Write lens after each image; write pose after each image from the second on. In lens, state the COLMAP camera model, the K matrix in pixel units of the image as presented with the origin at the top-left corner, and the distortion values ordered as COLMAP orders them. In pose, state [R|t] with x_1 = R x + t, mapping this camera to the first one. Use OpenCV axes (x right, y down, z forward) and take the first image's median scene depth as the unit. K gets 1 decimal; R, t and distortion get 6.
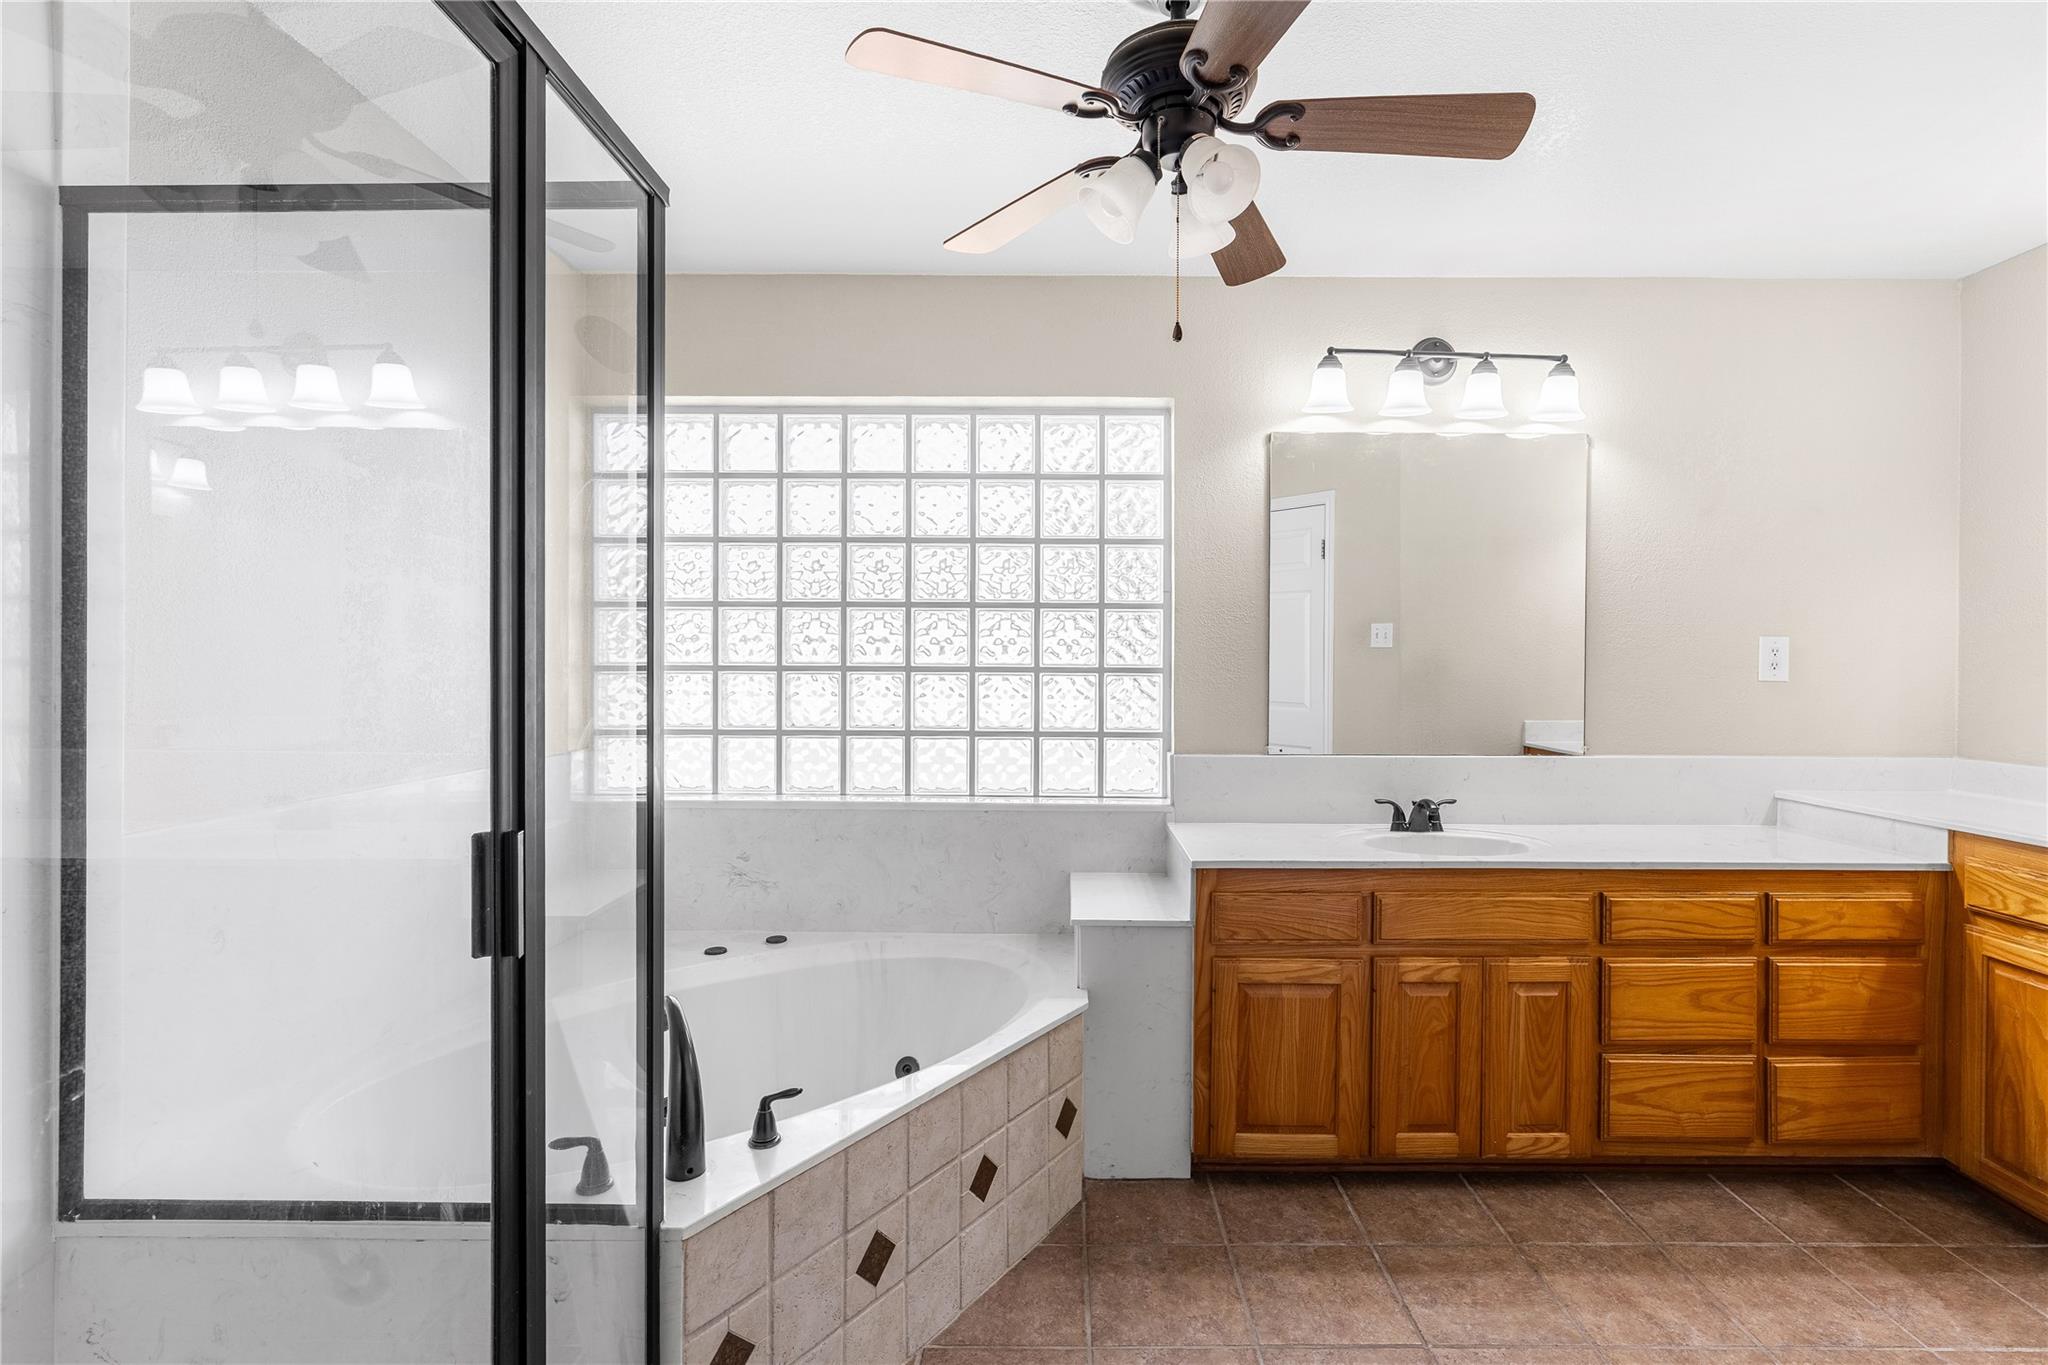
lens RADIAL K [[953.3, 0, 1058.4], [0, 953.3, 685.7], [0, 0, 1]] dist [-0.000063, 0.000162]
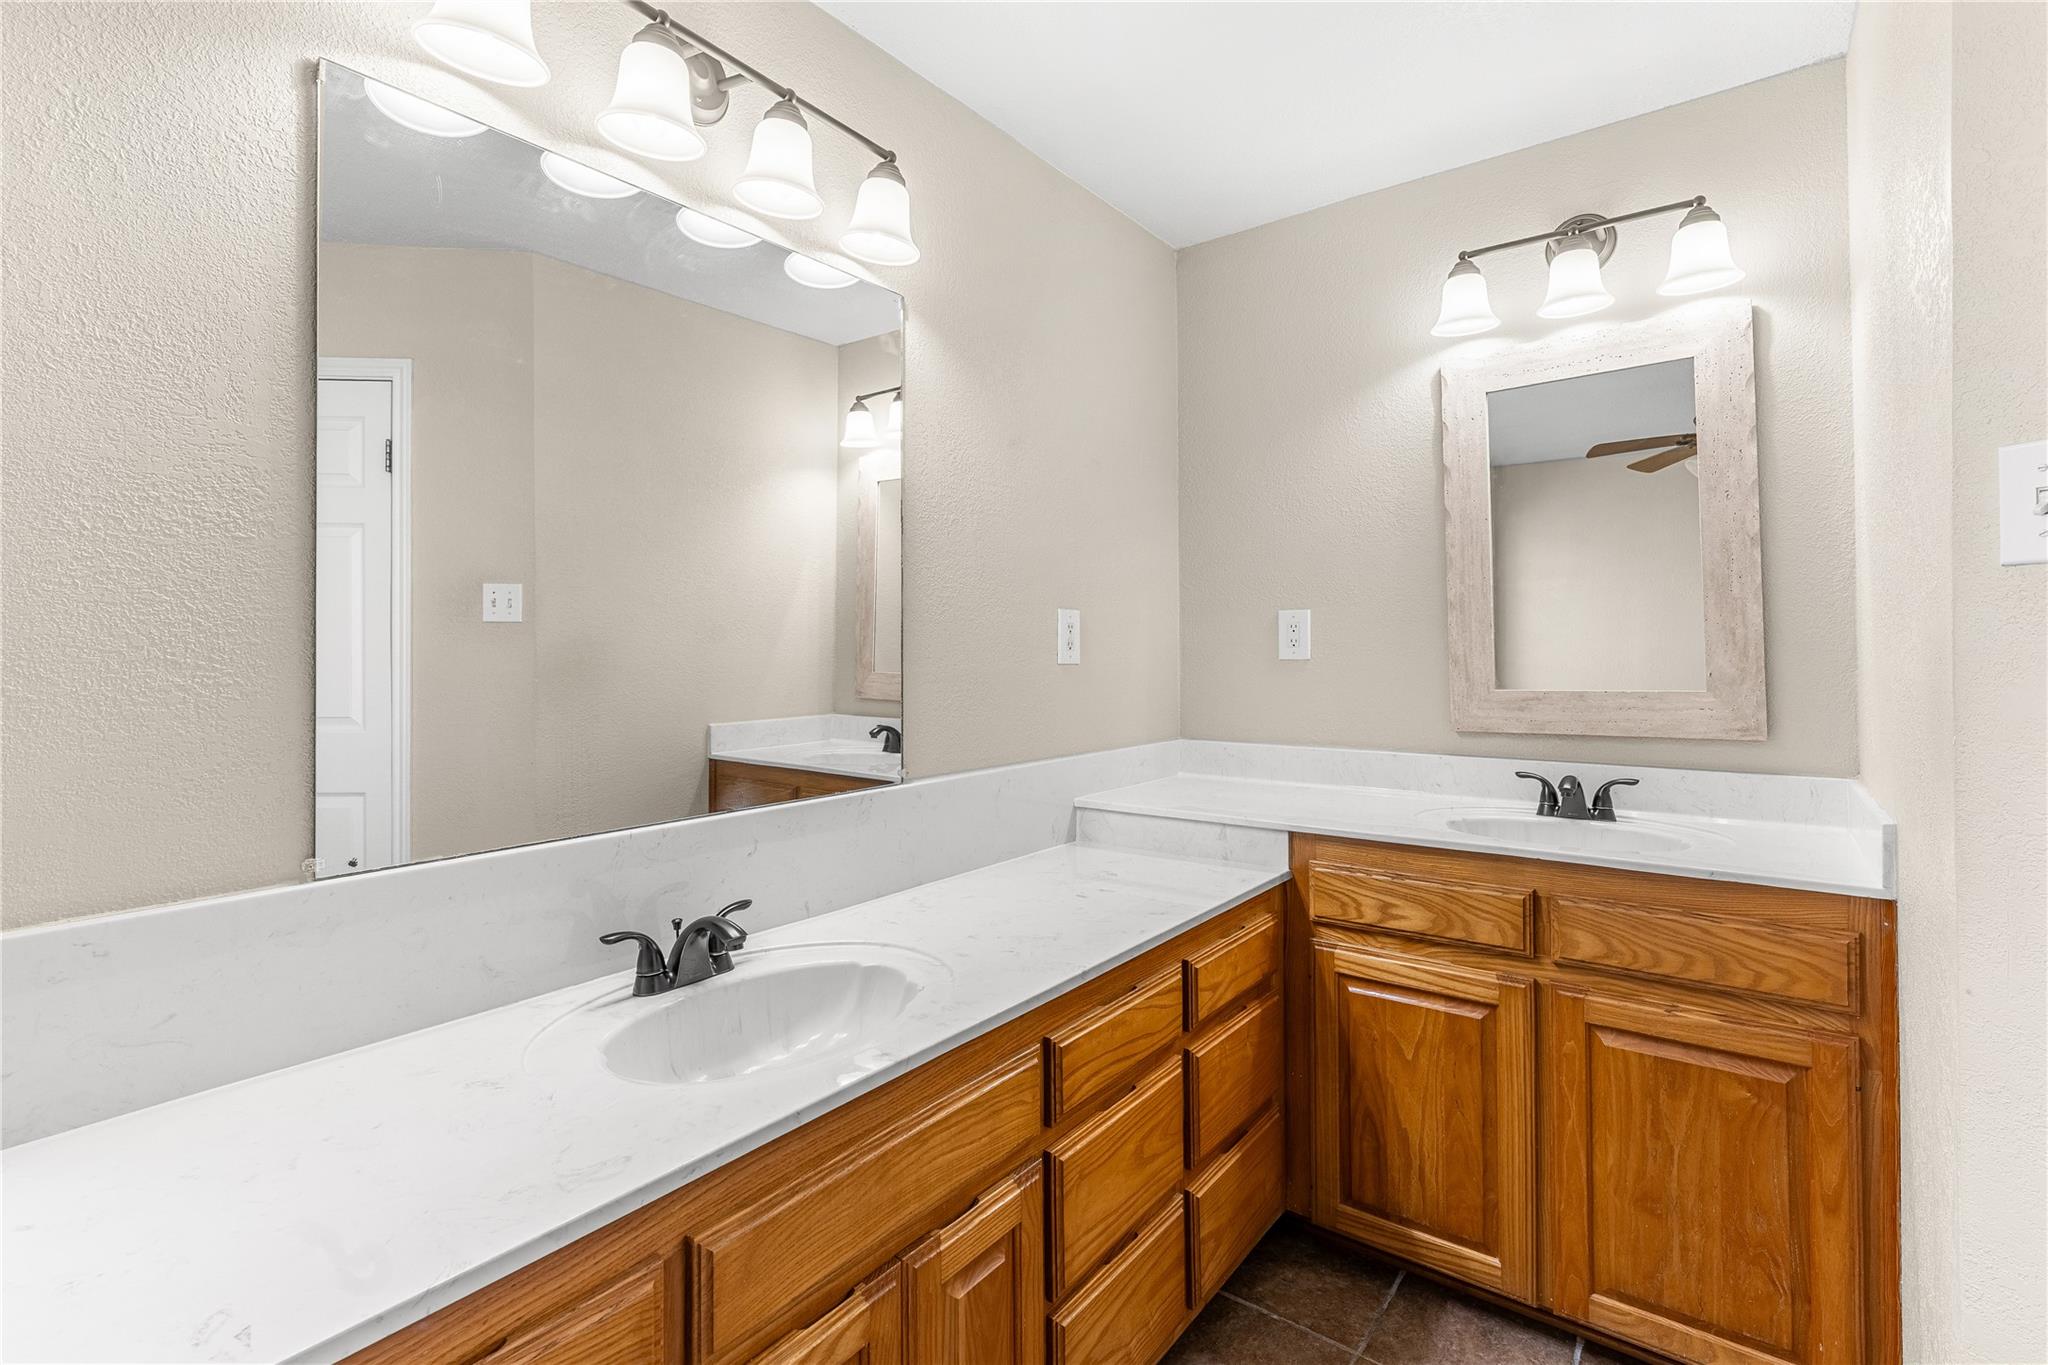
lens RADIAL K [[923.5, 0, 1032.2], [0, 923.5, 639.7], [0, 0, 1]] dist [-0.009199, 0.000020]
pose [[0.599401, 0.000257, 0.800449, 0.119233], [0.027552, 0.999401, -0.020953, -0.012068], [-0.799975, 0.034613, 0.599034, 0.668525]]
